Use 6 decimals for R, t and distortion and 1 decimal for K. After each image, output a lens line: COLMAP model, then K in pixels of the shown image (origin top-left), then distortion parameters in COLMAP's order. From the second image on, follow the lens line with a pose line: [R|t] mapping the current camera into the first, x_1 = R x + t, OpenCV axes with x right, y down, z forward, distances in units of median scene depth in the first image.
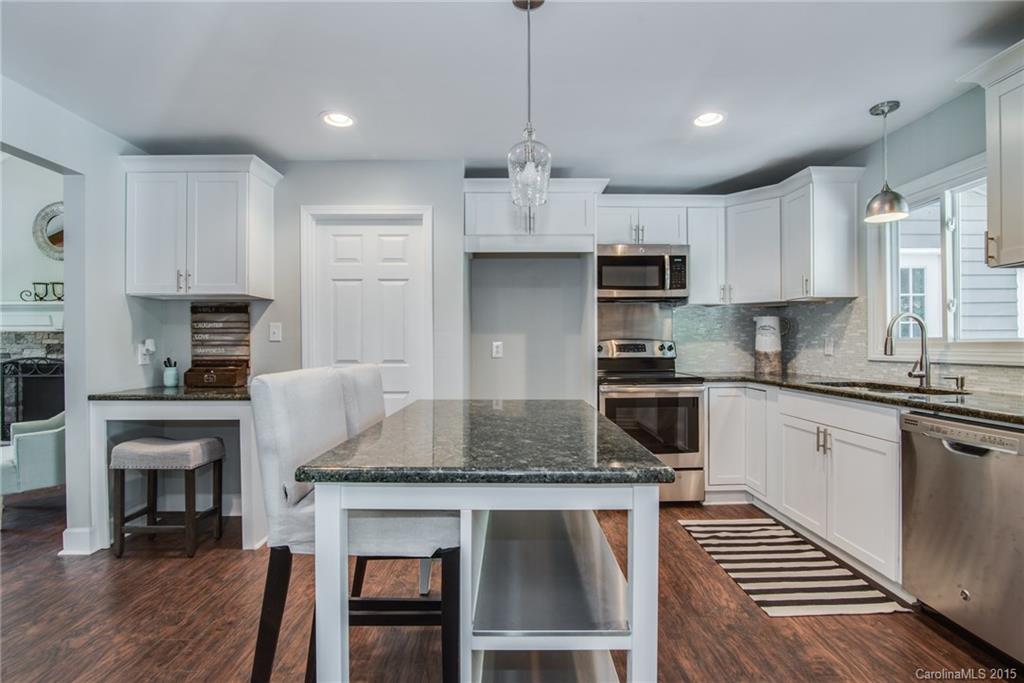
lens RADIAL K [[477.8, 0, 511.2], [0, 477.8, 342.6], [0, 0, 1]] dist [-0.004720, -0.000071]
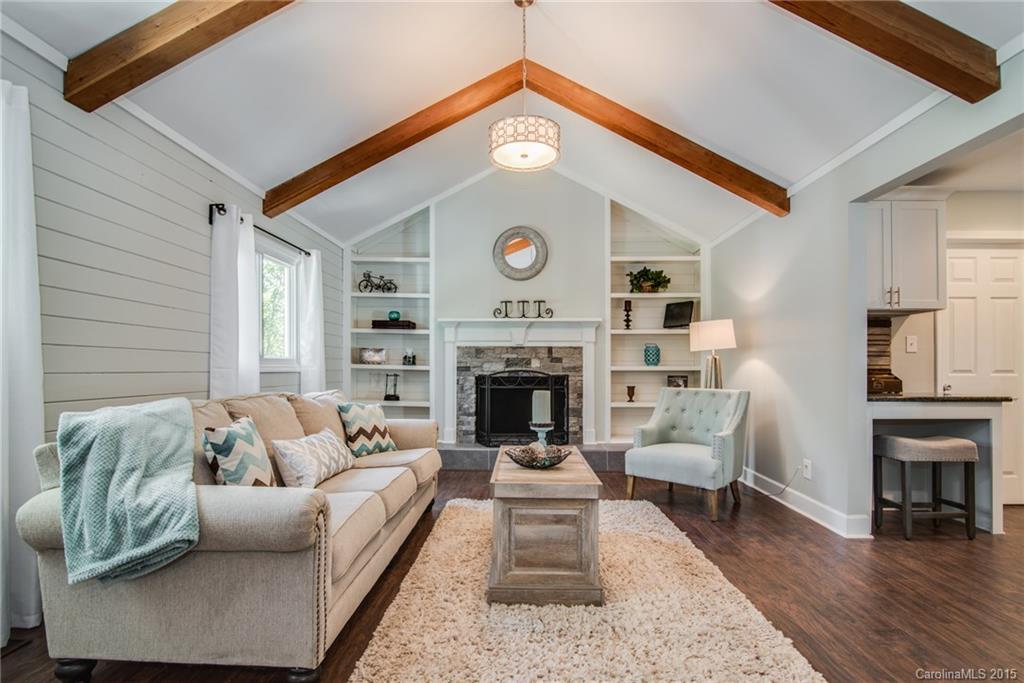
lens RADIAL K [[477.8, 0, 521.9], [0, 477.8, 366.2], [0, 0, 1]] dist [-0.004720, -0.000071]
pose [[0.999988, 0.002961, -0.003890, -1.367575], [-0.002967, 0.999994, -0.001542, 0.033143], [0.003886, 0.001554, 0.999991, -0.114691]]
